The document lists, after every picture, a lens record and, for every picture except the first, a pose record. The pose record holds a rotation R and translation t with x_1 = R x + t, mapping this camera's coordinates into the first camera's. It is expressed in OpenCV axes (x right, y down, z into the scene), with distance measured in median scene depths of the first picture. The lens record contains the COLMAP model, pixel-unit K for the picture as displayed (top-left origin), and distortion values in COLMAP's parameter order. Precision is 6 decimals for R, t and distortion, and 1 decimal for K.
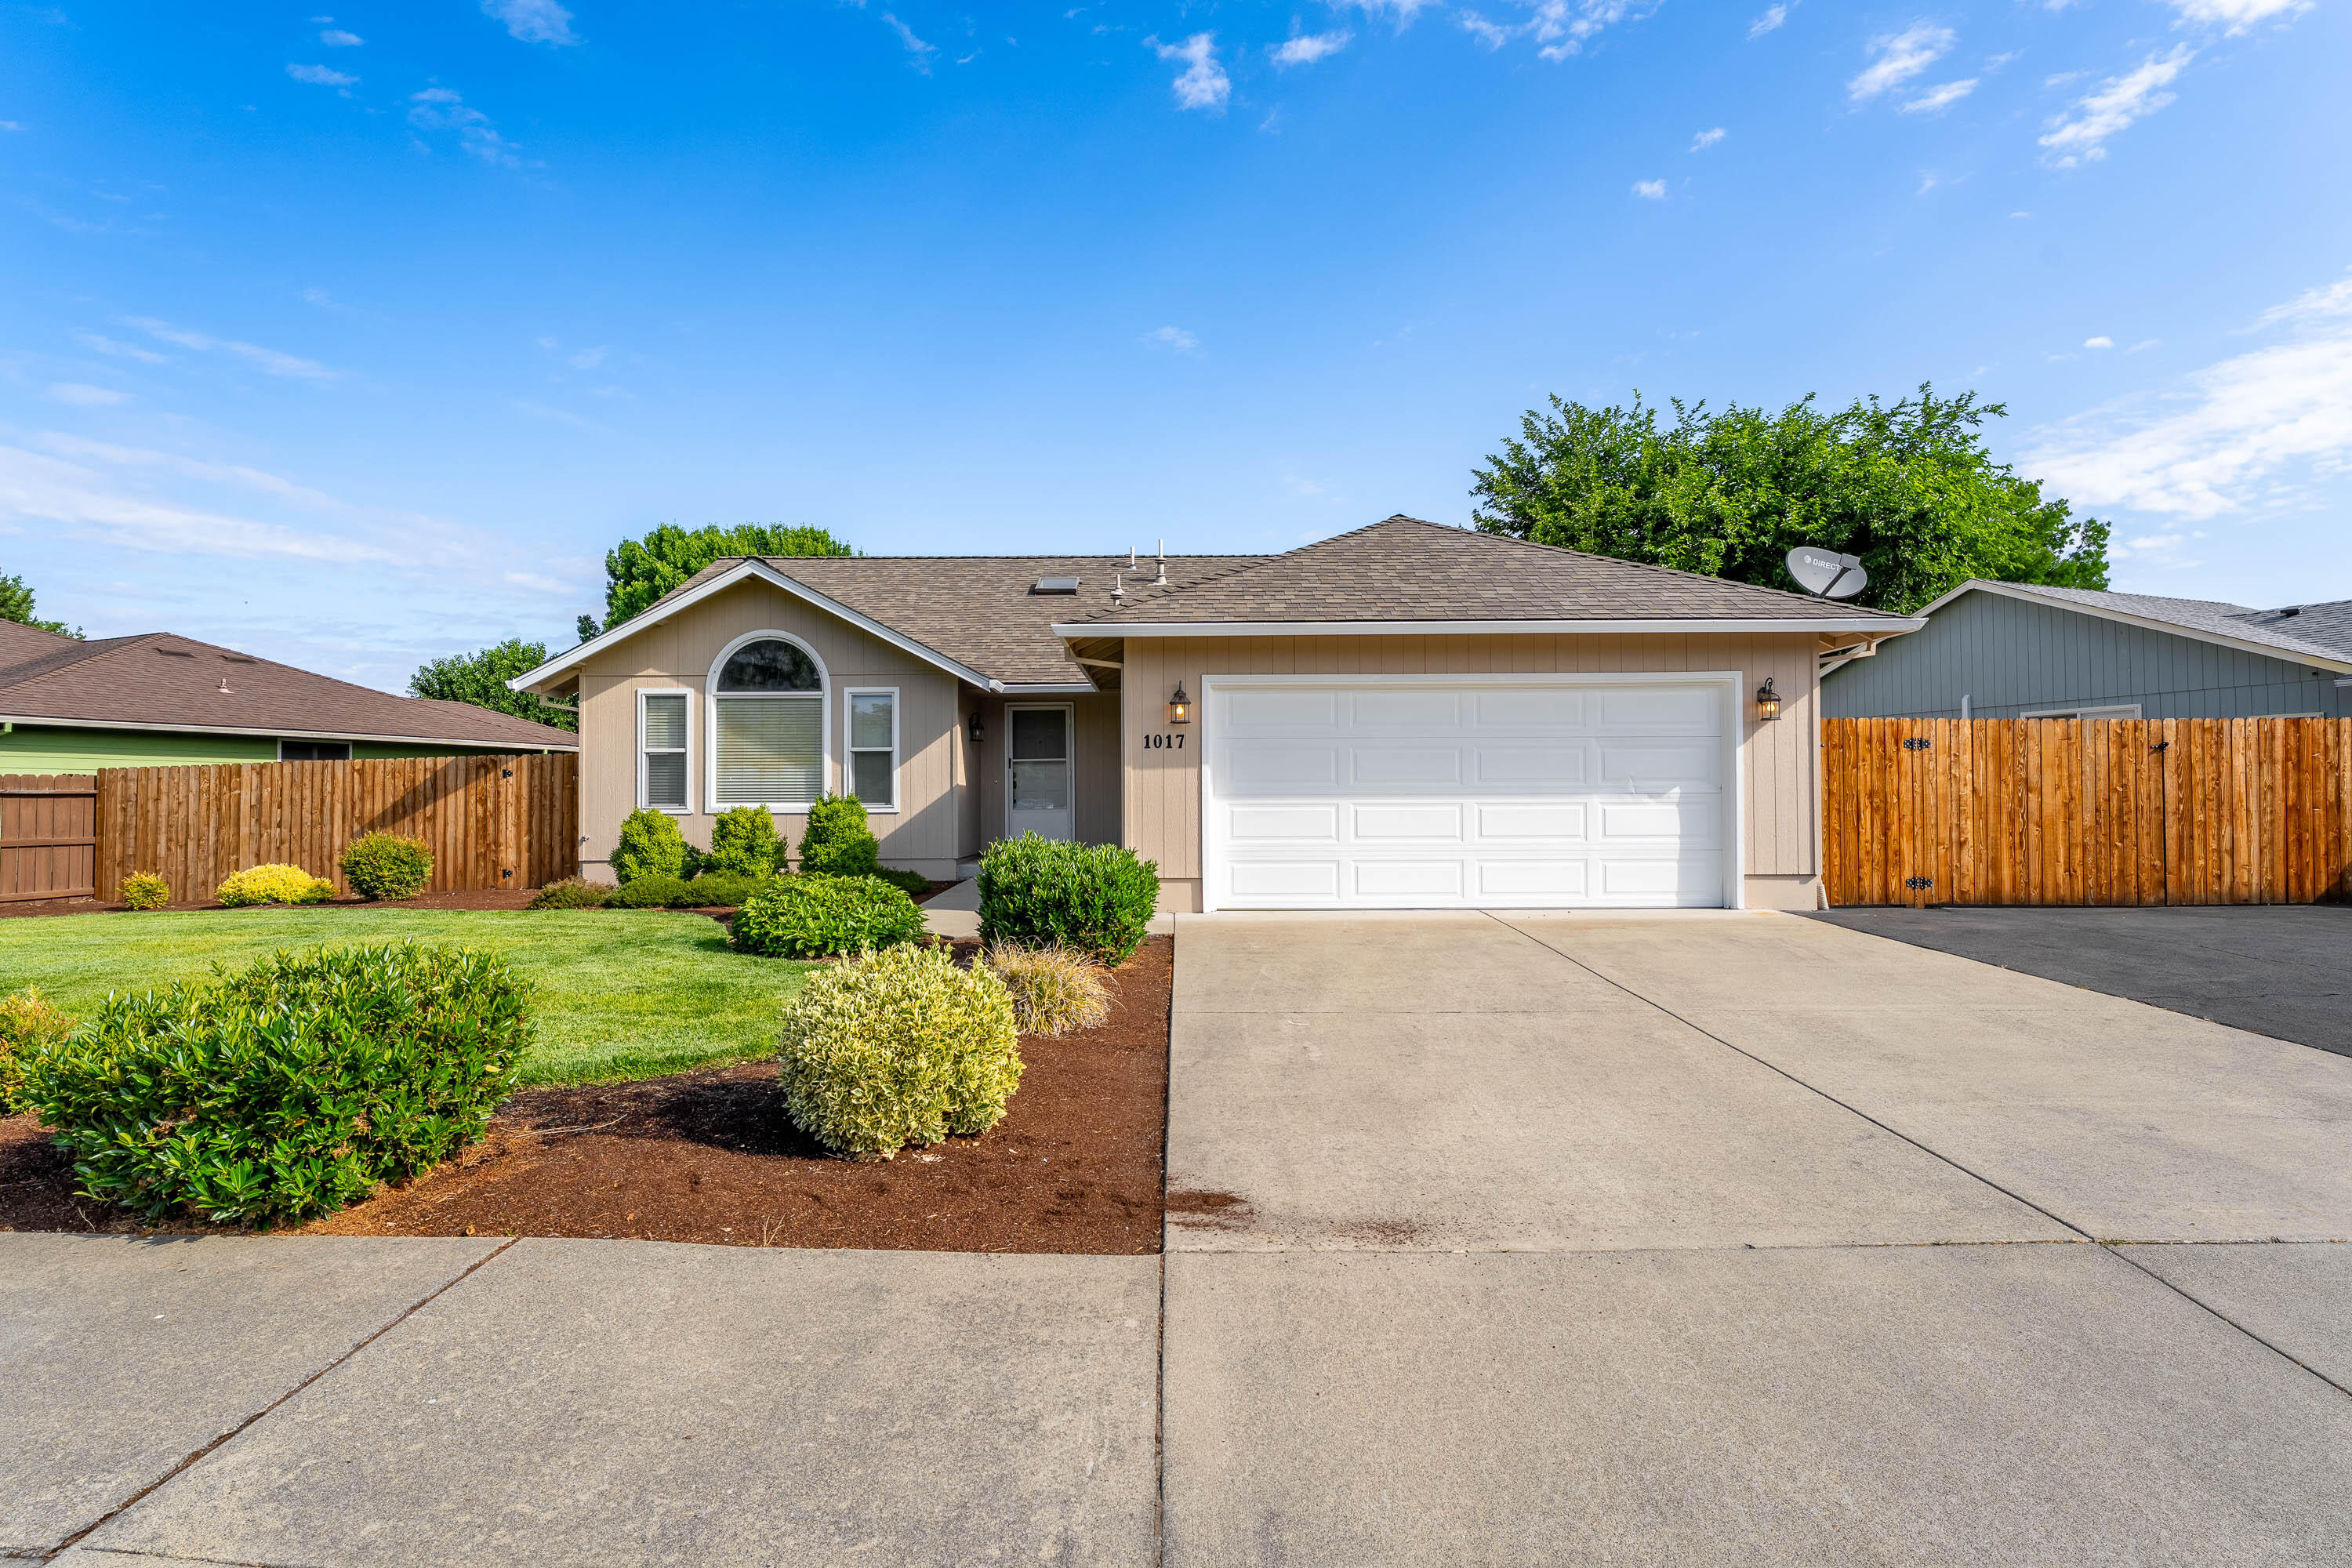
lens RADIAL K [[1133.0, 0, 1192.7], [0, 1133.0, 775.8], [0, 0, 1]] dist [0.003434, -0.001270]
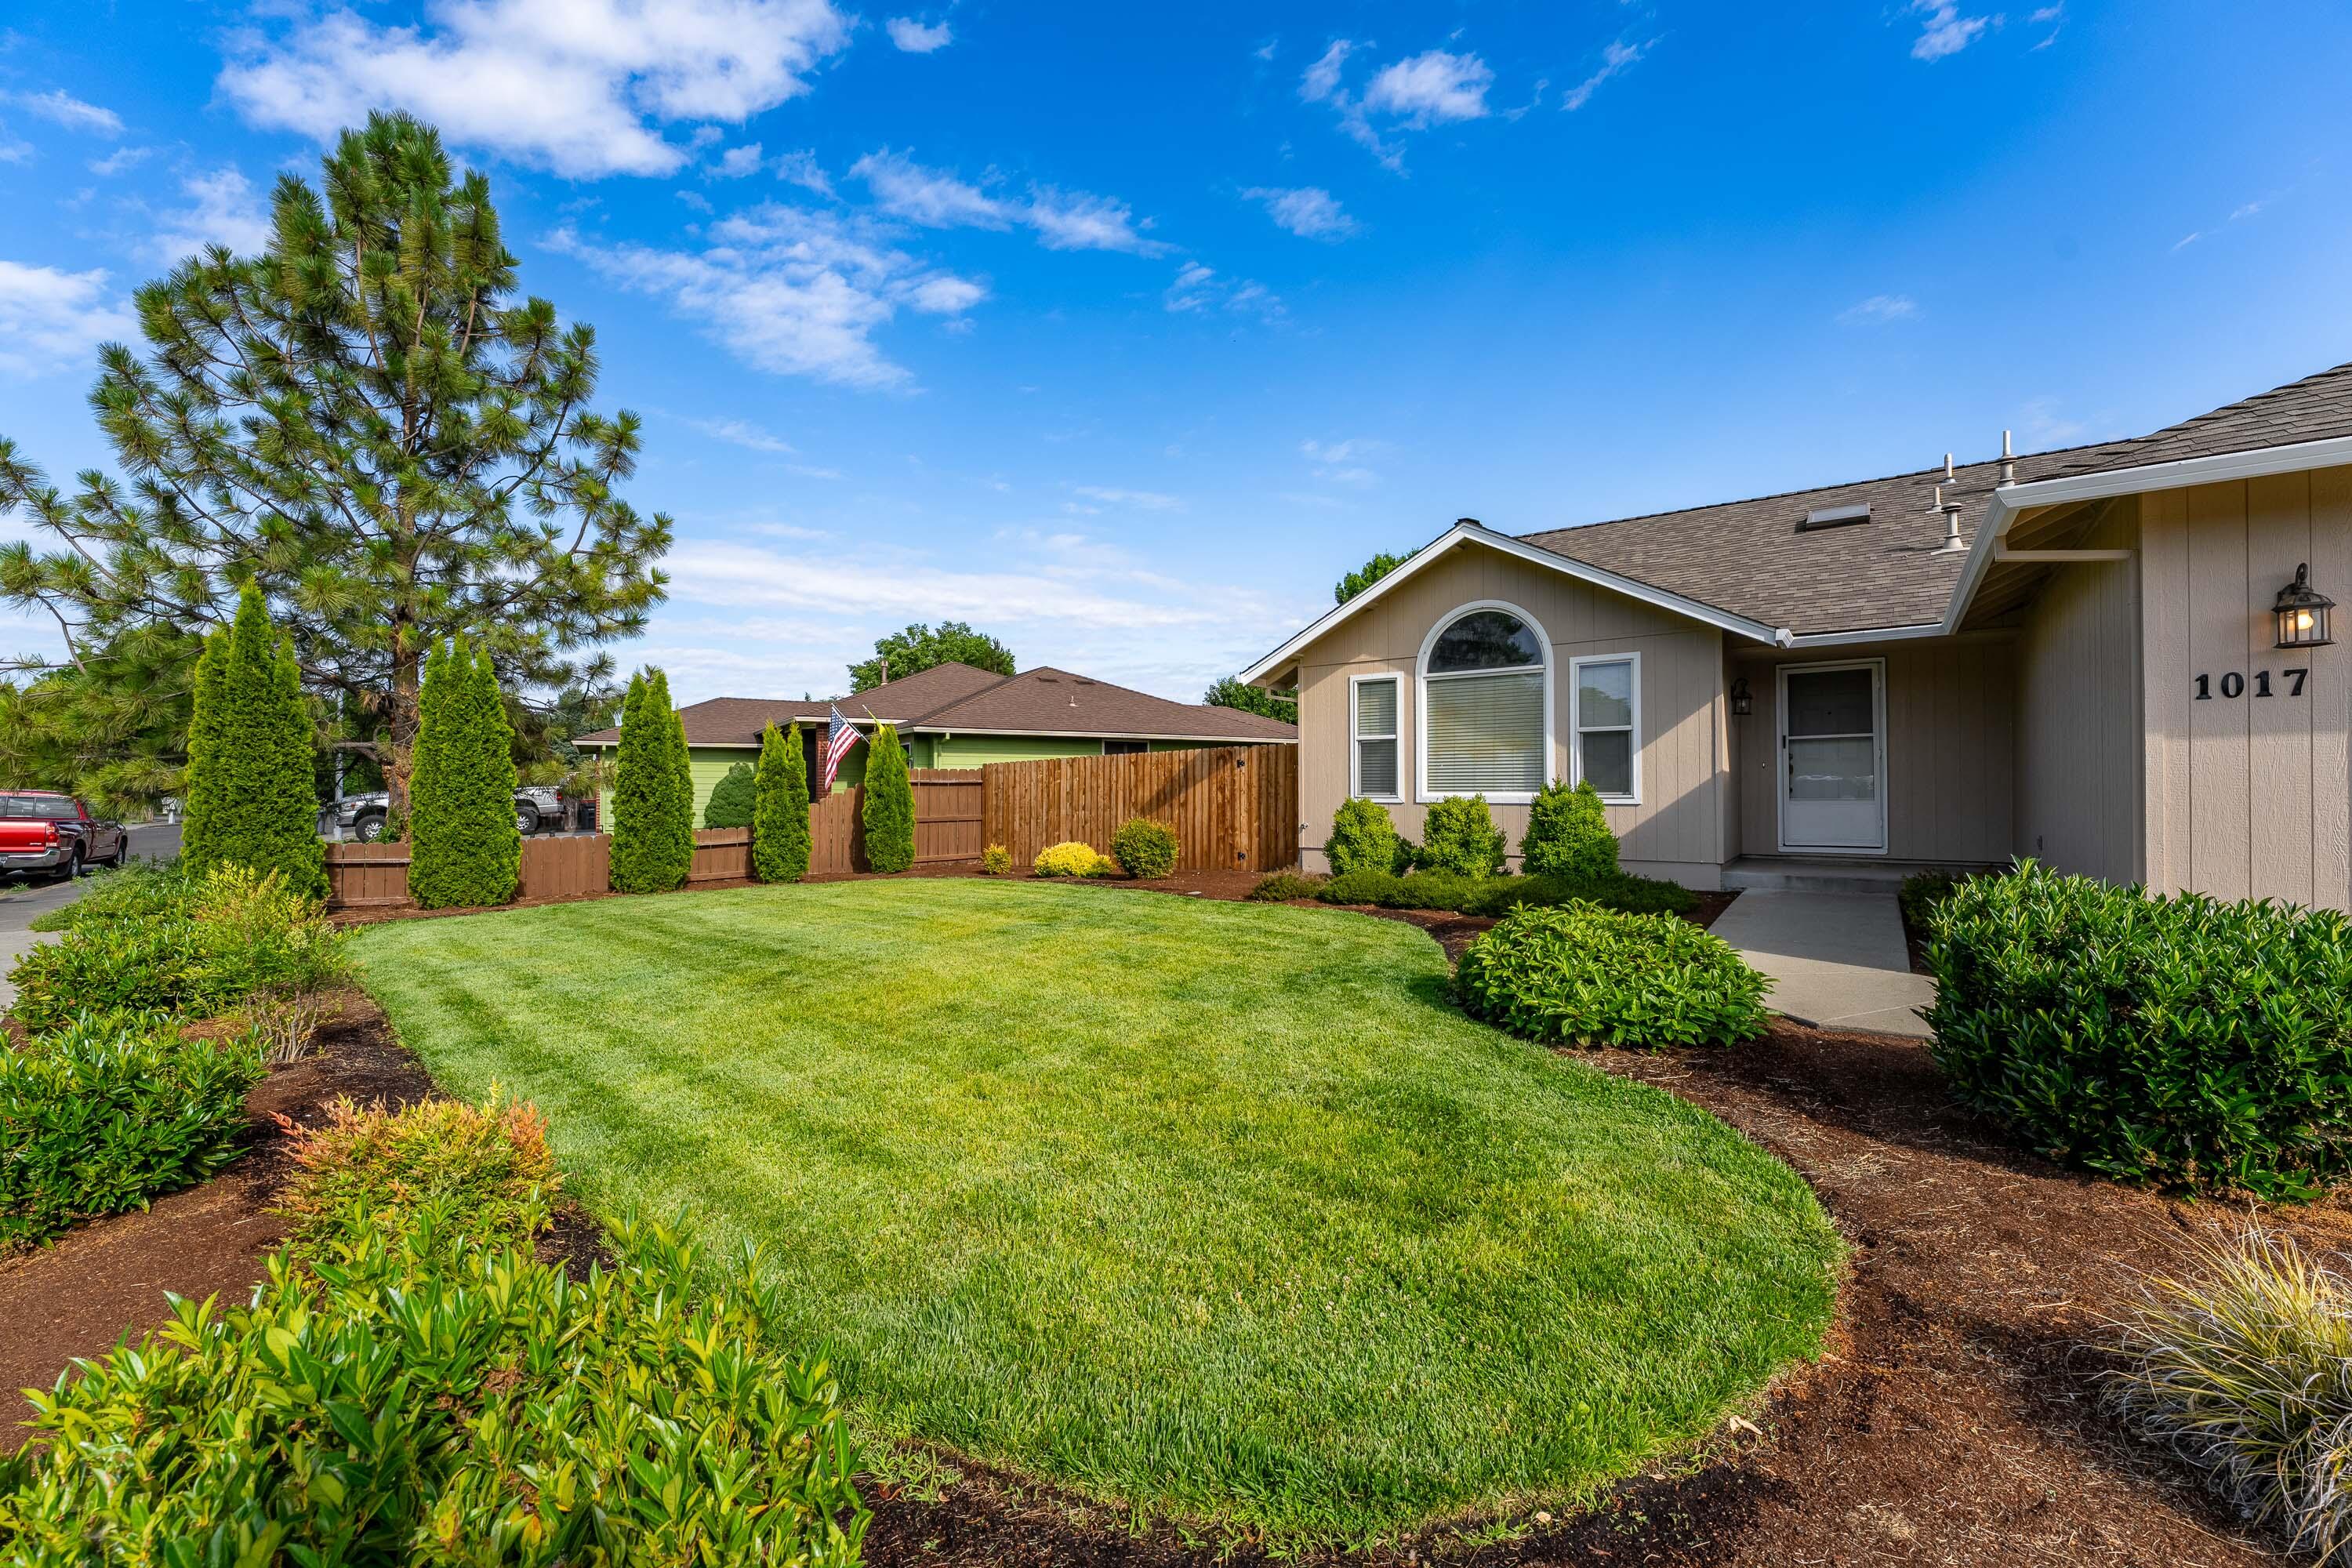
lens RADIAL K [[941.1, 0, 1180.9], [0, 941.1, 781.4], [0, 0, 1]] dist [-0.001841, 0.000388]
pose [[0.791647, -0.002225, -0.610974, -0.115465], [0.012127, 0.999854, 0.012072, 0.003845], [0.610858, -0.016966, 0.791558, 0.280717]]
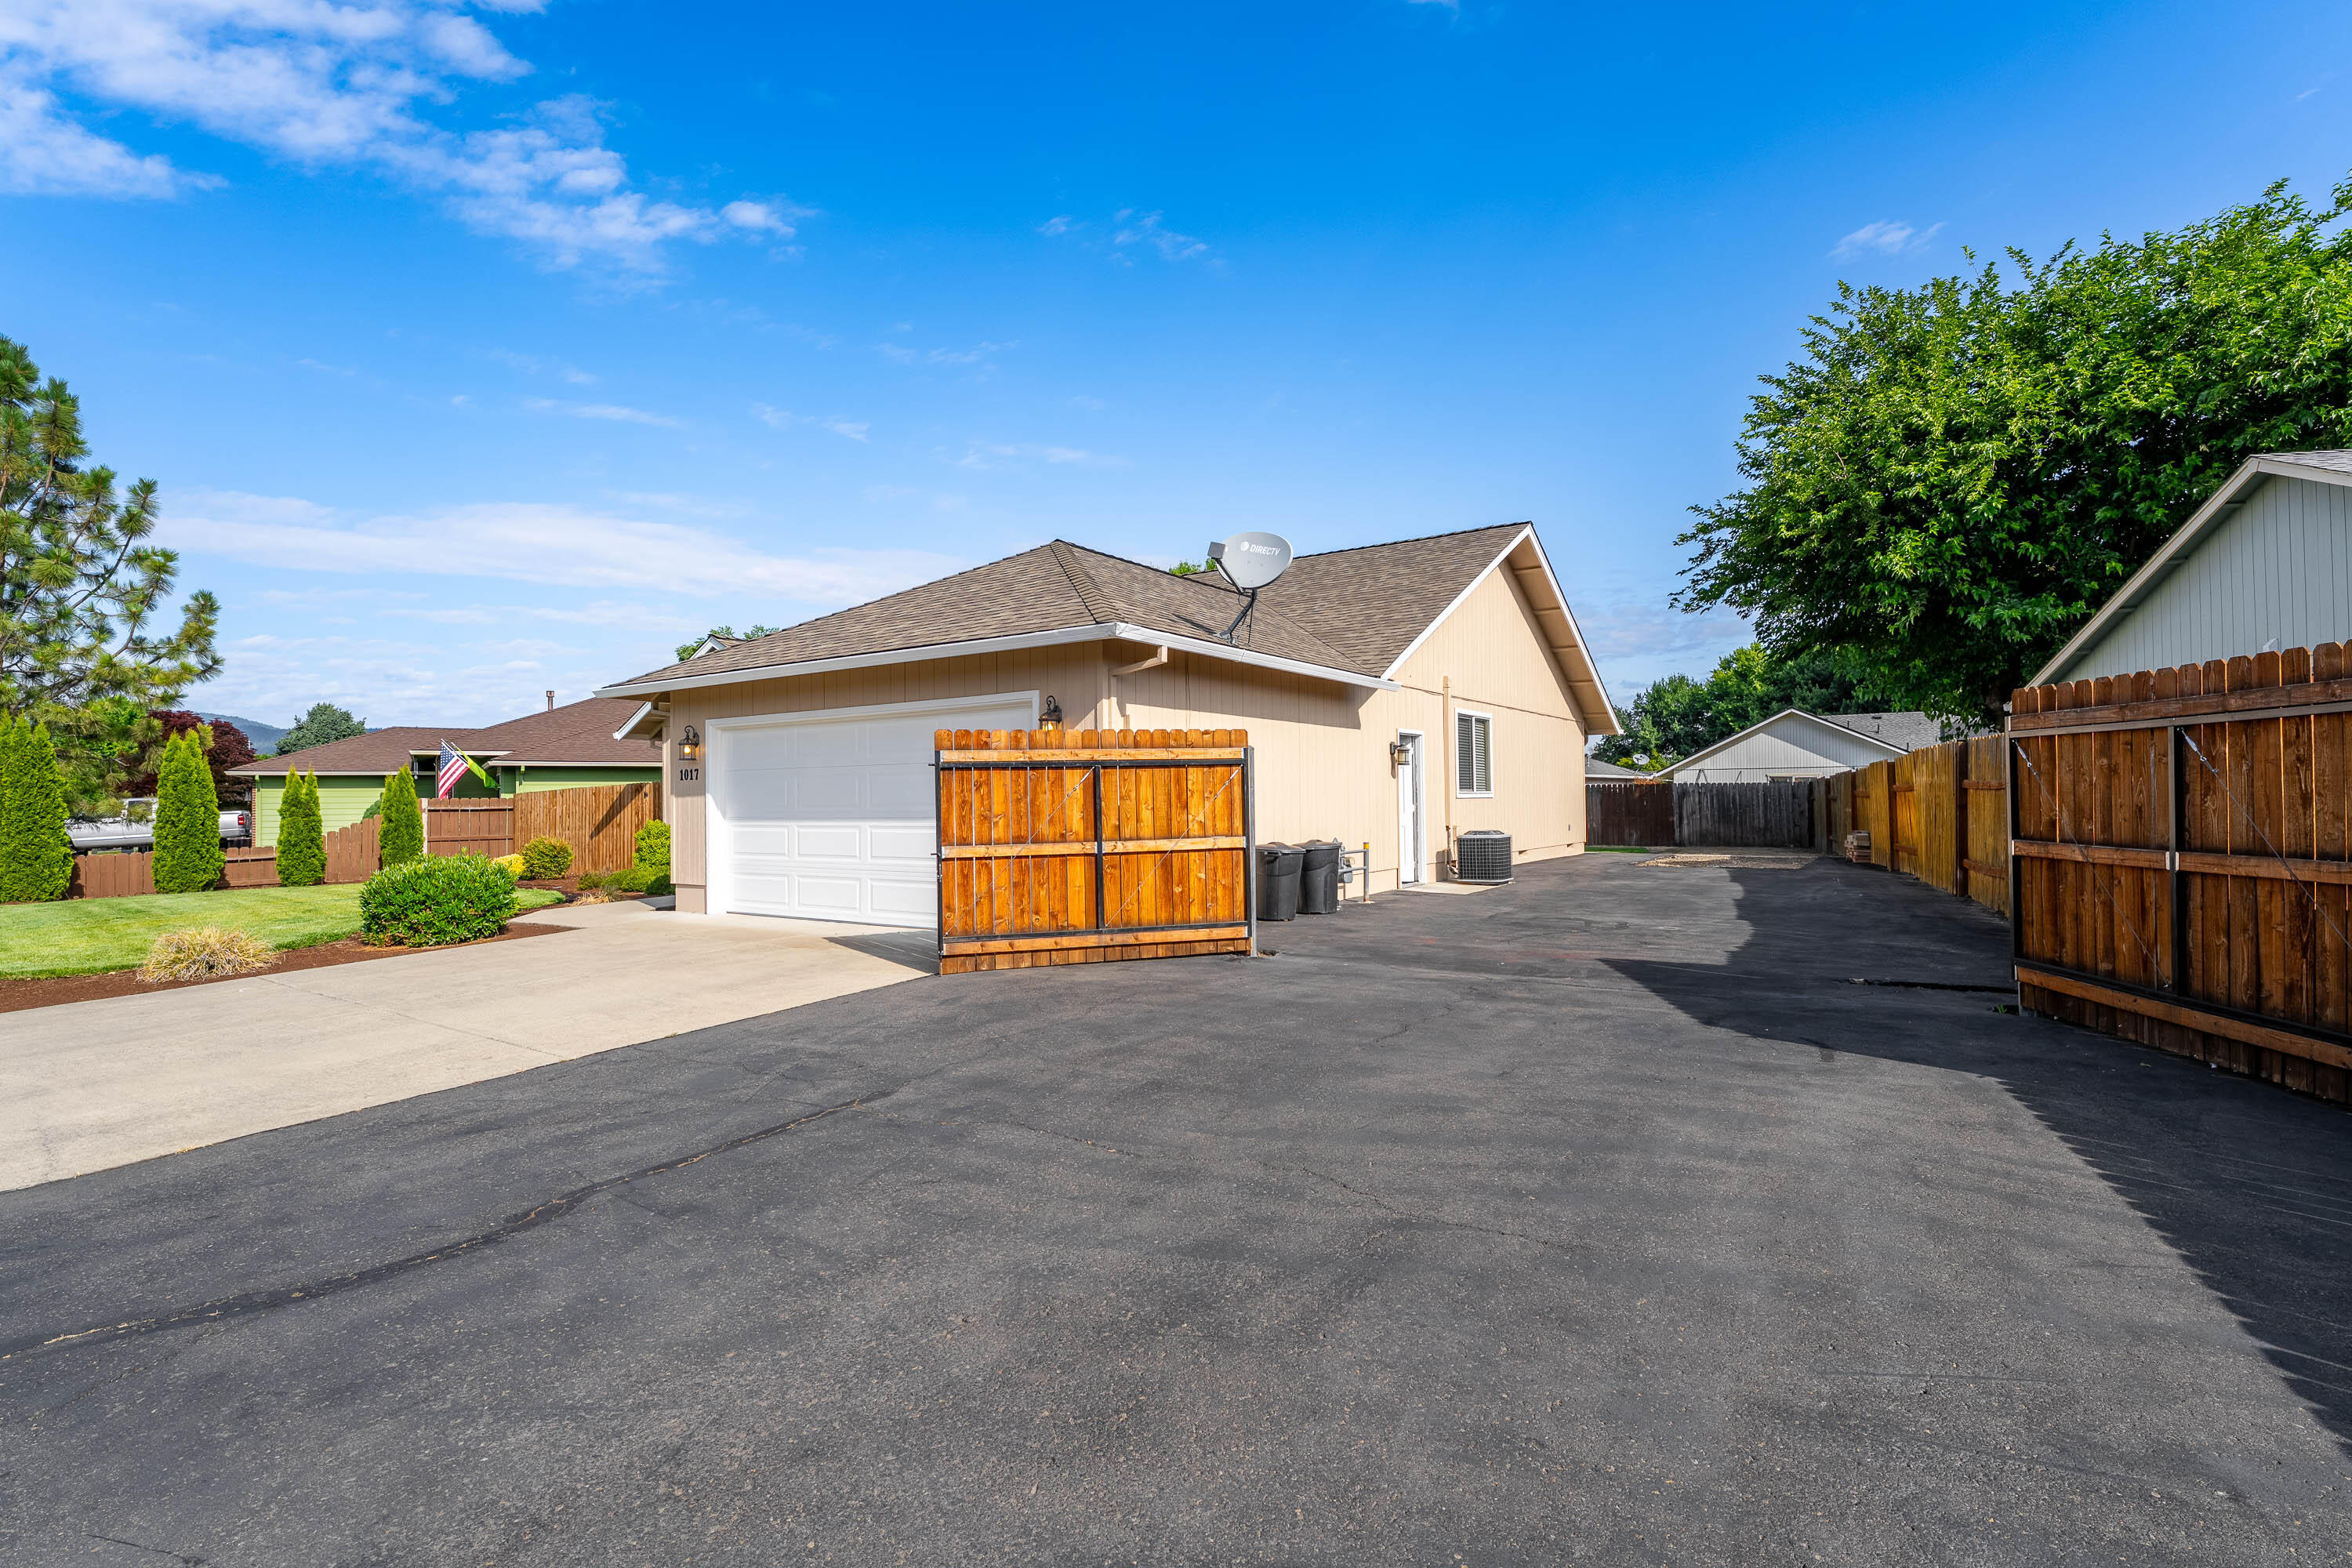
lens RADIAL K [[1130.1, 0, 1167.8], [0, 1130.1, 770.4], [0, 0, 1]] dist [0.000137, 0.000382]
pose [[0.821490, -0.019339, -0.569895, 0.785749], [0.018899, 0.999799, -0.006685, -0.011564], [0.569910, -0.005279, 0.821690, 0.201390]]
